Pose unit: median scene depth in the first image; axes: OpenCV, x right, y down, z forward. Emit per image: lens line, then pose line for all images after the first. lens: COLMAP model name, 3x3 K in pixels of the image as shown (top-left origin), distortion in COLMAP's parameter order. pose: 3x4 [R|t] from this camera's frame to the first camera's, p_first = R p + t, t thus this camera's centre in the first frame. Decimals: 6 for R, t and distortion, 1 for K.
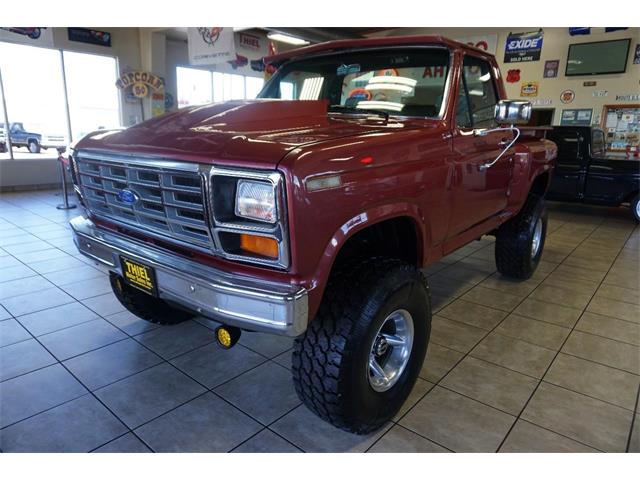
lens RADIAL K [[427.9, 0, 311.9], [0, 427.9, 245.2], [0, 0, 1]] dist [-0.037031, 0.034679]
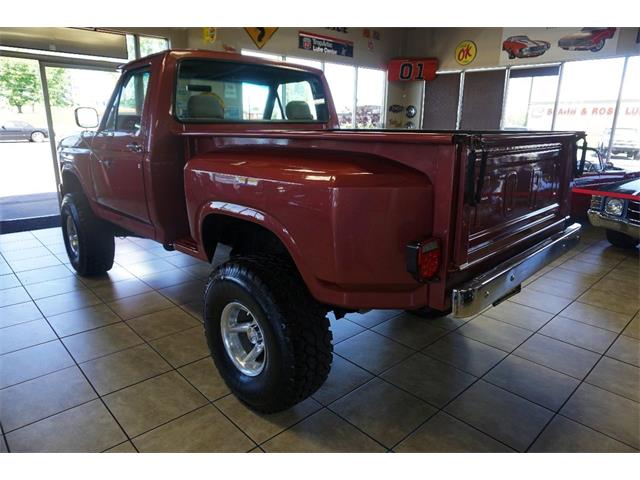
lens RADIAL K [[427.9, 0, 318.3], [0, 427.9, 239.7], [0, 0, 1]] dist [-0.037031, 0.034679]
pose [[-0.119828, 0.238895, -0.963624, 0.453714], [-0.278311, 0.923616, 0.263585, -0.136232], [0.952987, 0.299772, -0.044188, 0.484708]]
